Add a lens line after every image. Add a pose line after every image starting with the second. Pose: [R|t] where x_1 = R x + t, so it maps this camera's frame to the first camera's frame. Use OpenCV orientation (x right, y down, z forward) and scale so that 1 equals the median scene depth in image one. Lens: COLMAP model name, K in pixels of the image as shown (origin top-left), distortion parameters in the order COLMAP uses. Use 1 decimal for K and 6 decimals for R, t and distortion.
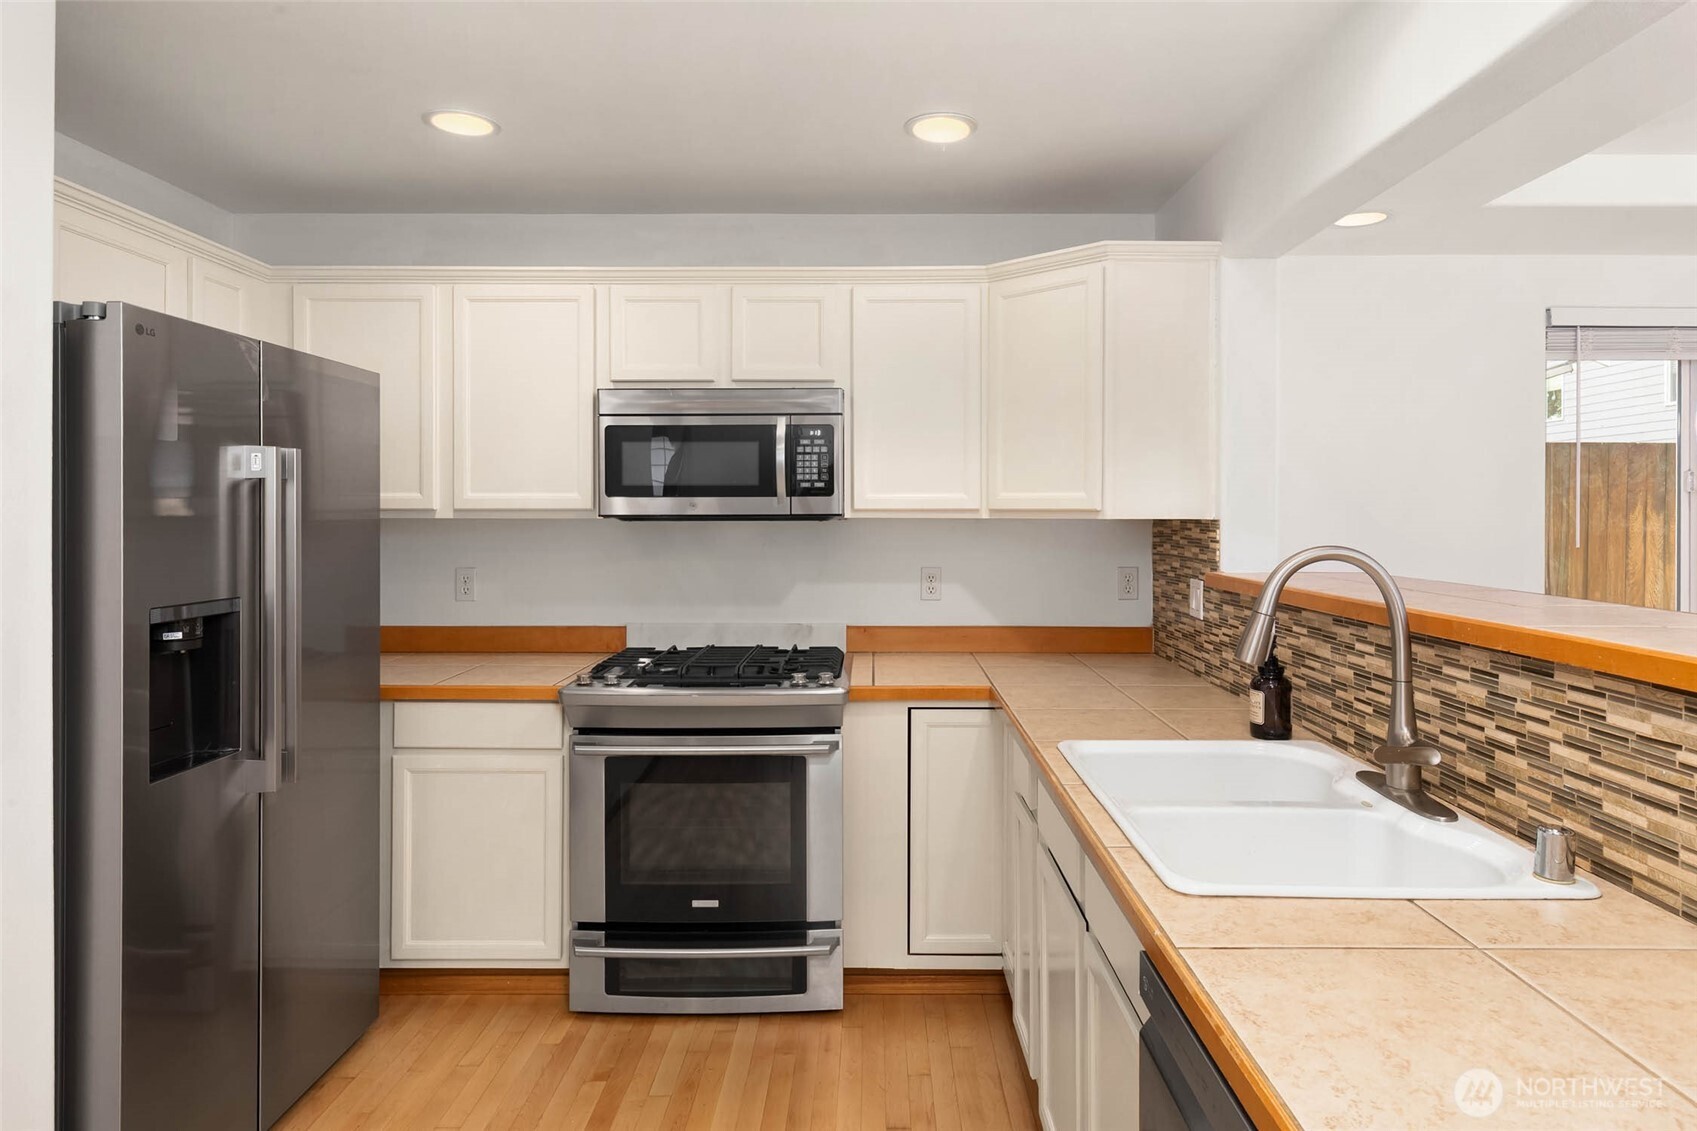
lens RADIAL K [[995.0, 0, 861.9], [0, 995.0, 511.4], [0, 0, 1]] dist [0.015331, 0.000708]
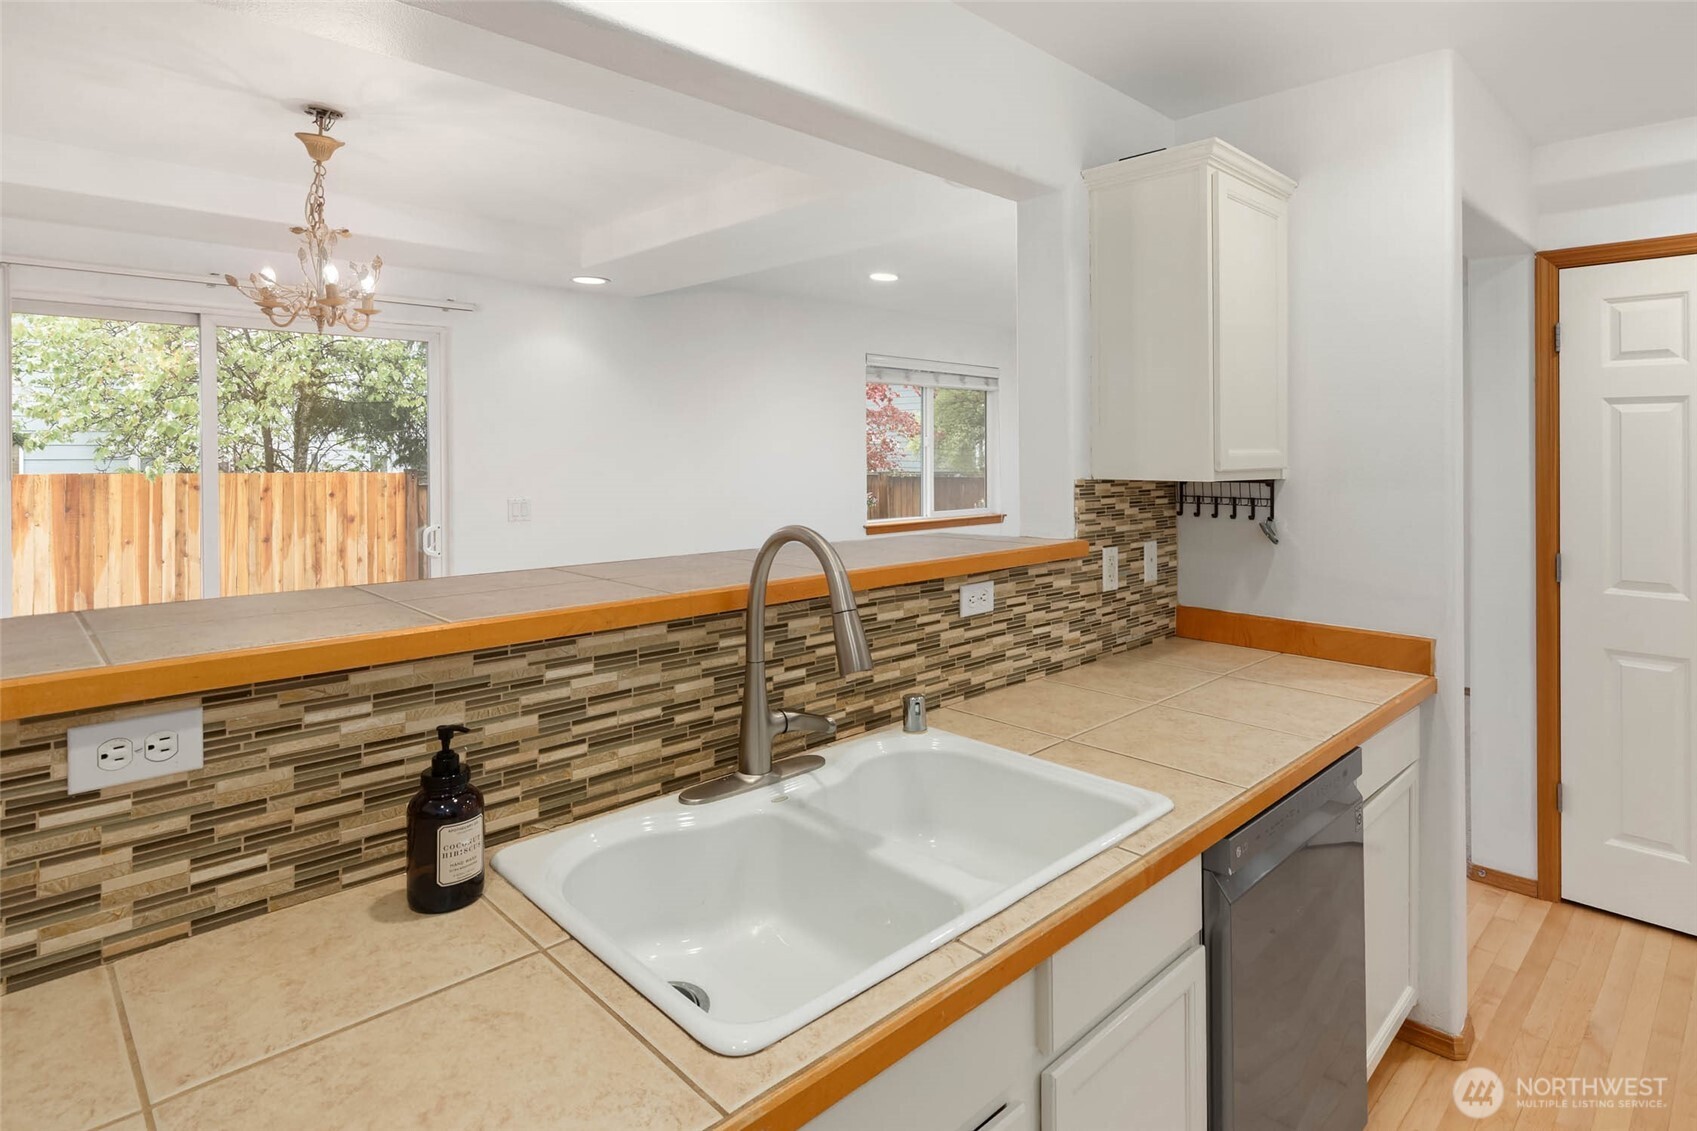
lens RADIAL K [[895.8, 0, 808.0], [0, 895.8, 459.7], [0, 0, 1]] dist [0.007476, 0.001826]
pose [[-0.676963, -0.015188, 0.735860, -0.071677], [-0.005092, 0.999860, 0.015953, -0.021985], [-0.735999, 0.007053, -0.676945, 0.912215]]
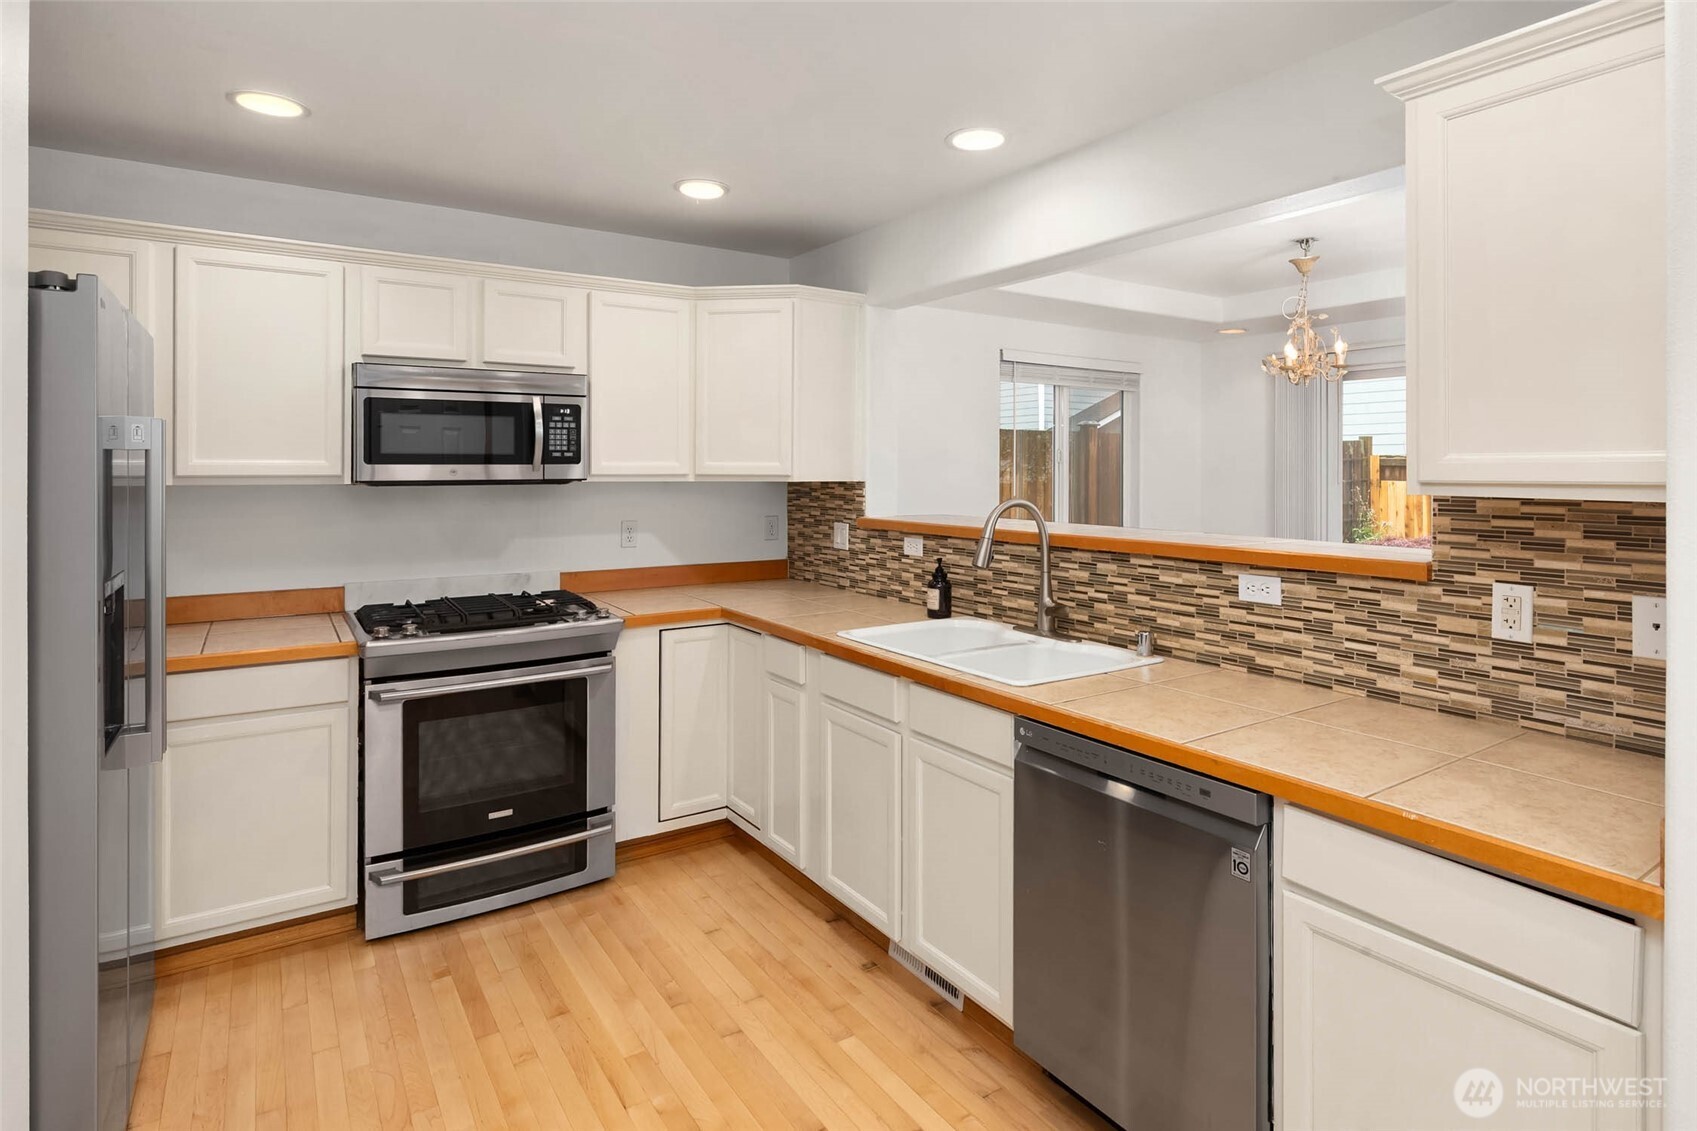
lens RADIAL K [[895.8, 0, 851.6], [0, 895.8, 467.7], [0, 0, 1]] dist [0.007476, 0.001826]
pose [[0.837037, 0.000697, 0.547146, -0.385211], [-0.000443, 1.000000, -0.000596, -0.011582], [-0.547146, 0.000257, 0.837037, -0.103380]]
